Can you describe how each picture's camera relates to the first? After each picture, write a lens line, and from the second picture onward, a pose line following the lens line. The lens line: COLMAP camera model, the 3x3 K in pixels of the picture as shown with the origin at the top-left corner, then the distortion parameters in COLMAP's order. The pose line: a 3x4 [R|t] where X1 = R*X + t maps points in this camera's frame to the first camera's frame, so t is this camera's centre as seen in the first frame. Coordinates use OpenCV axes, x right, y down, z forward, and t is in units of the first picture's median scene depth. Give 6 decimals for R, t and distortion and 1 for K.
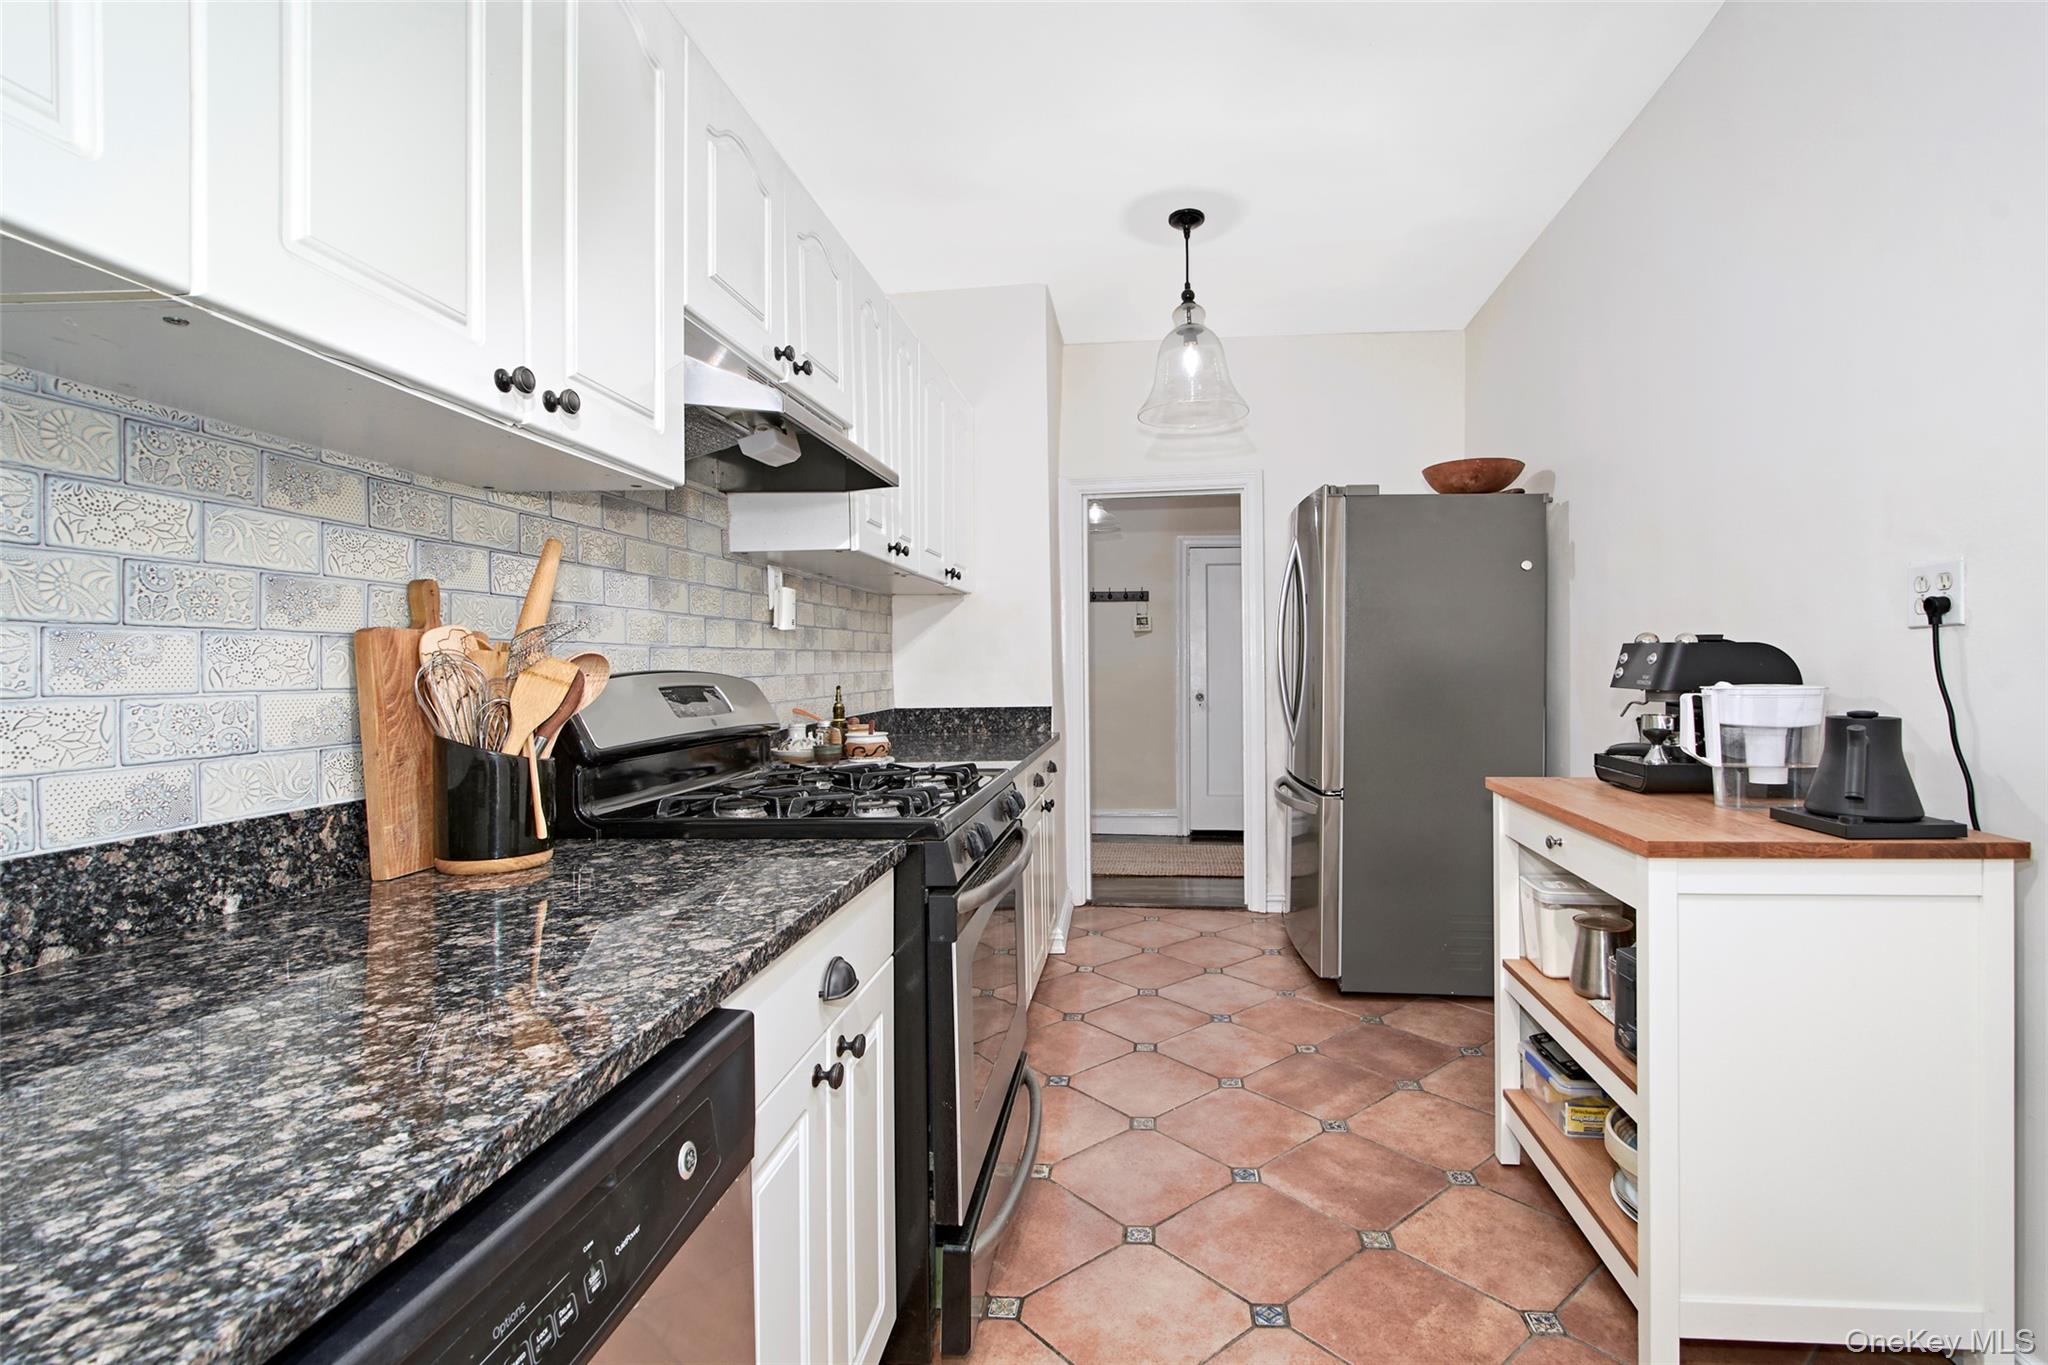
lens RADIAL K [[894.1, 0, 1034.6], [0, 894.1, 660.1], [0, 0, 1]] dist [-0.000886, -0.000262]
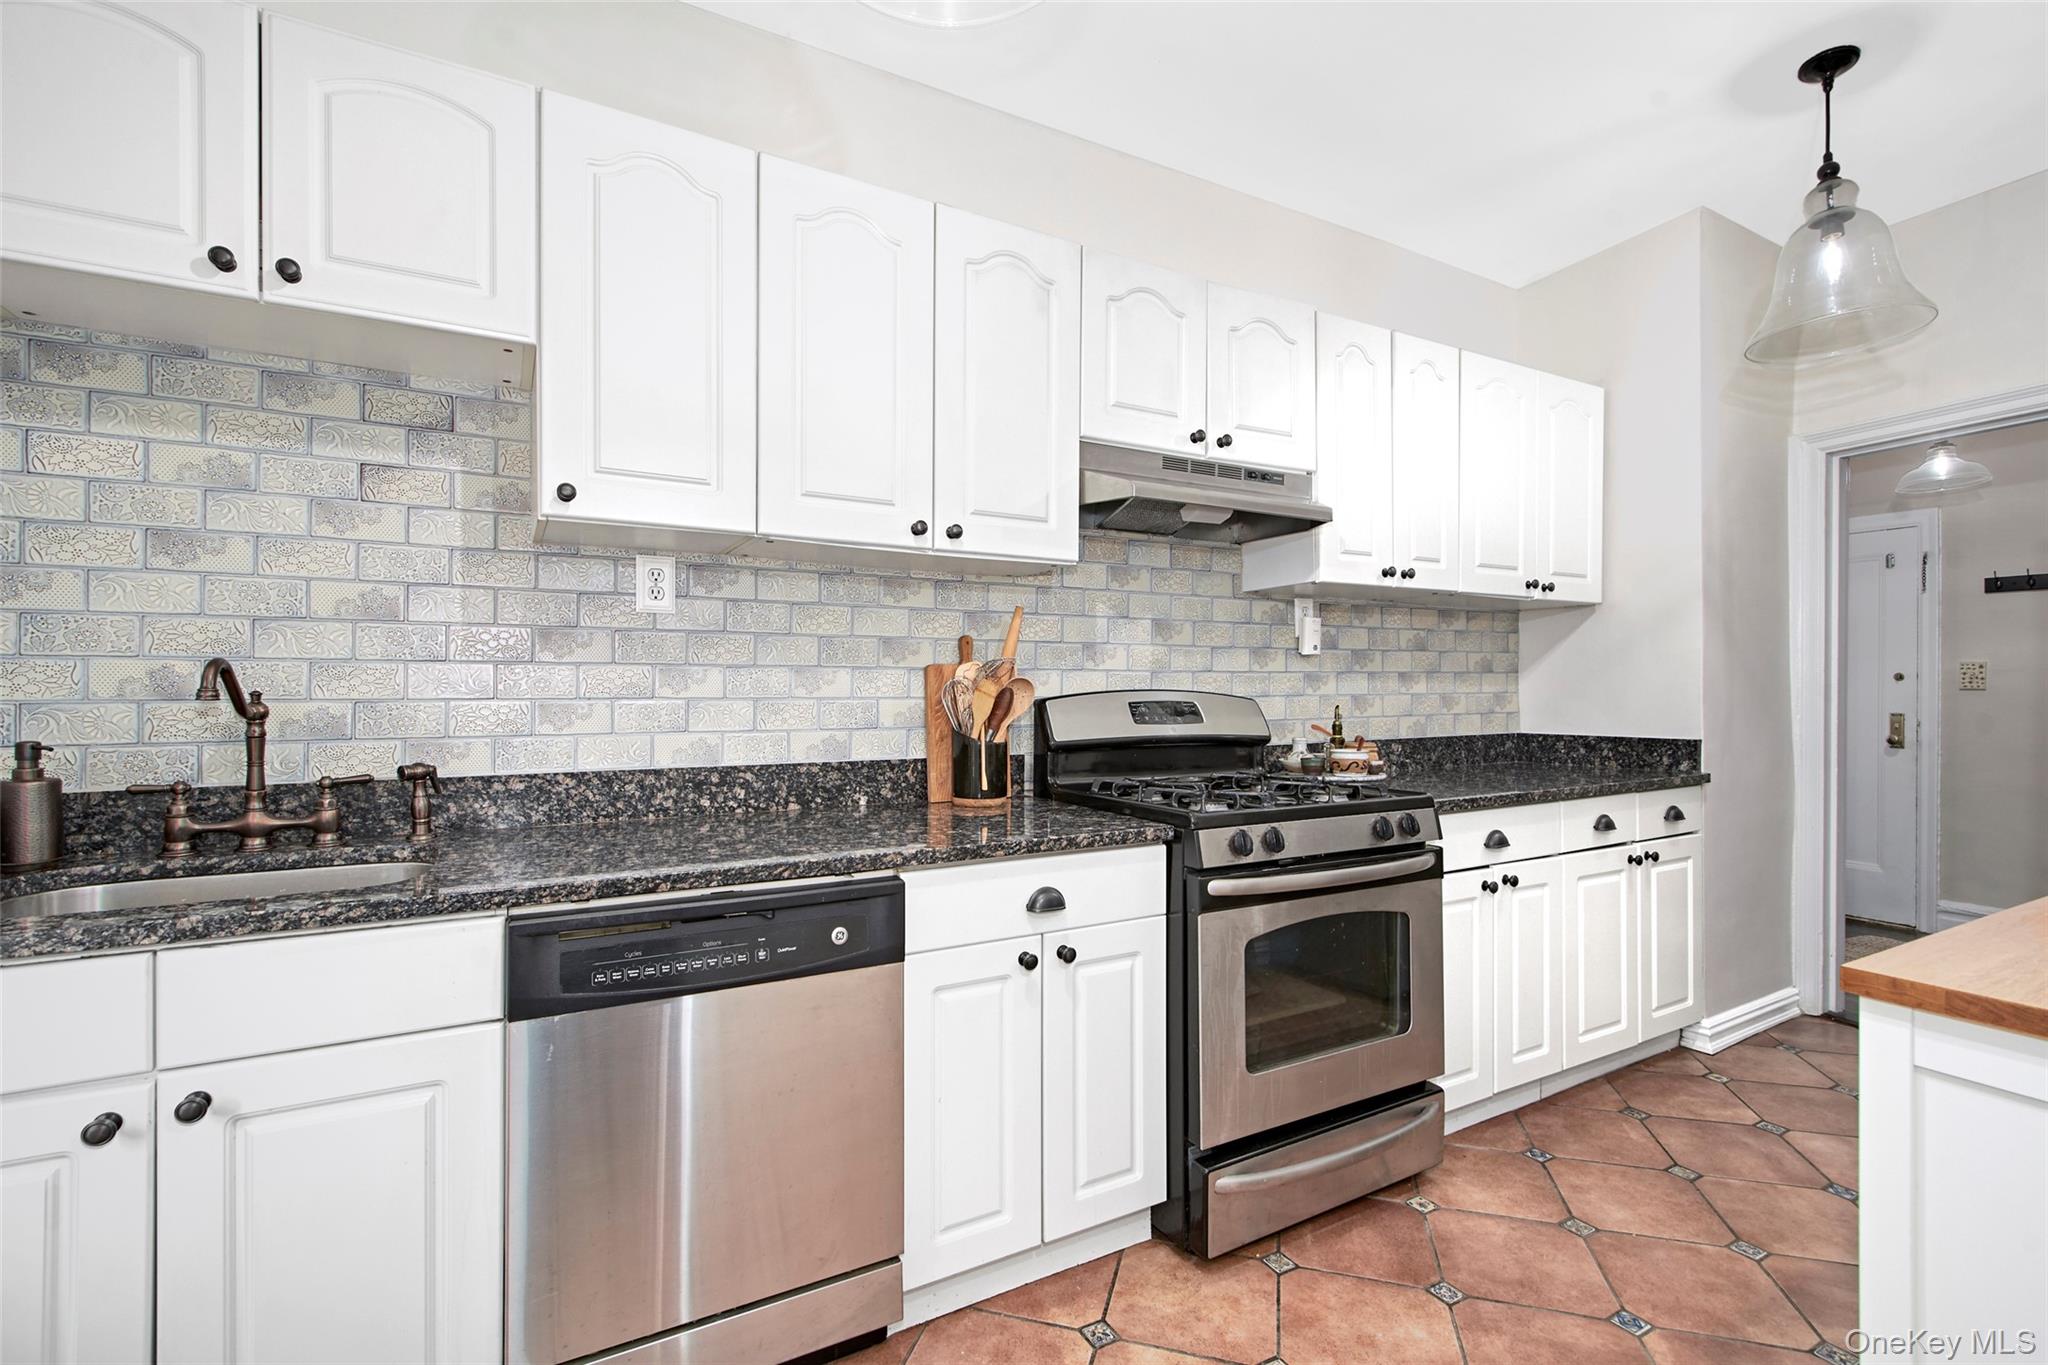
lens RADIAL K [[905.8, 0, 1024.0], [0, 905.8, 682.5], [0, 0, 1]] dist [0.001168, -0.000021]
pose [[0.549170, 0.002942, -0.835706, 0.866712], [0.000165, 0.999993, 0.003629, -0.005389], [0.835711, -0.002131, 0.549166, 0.133875]]
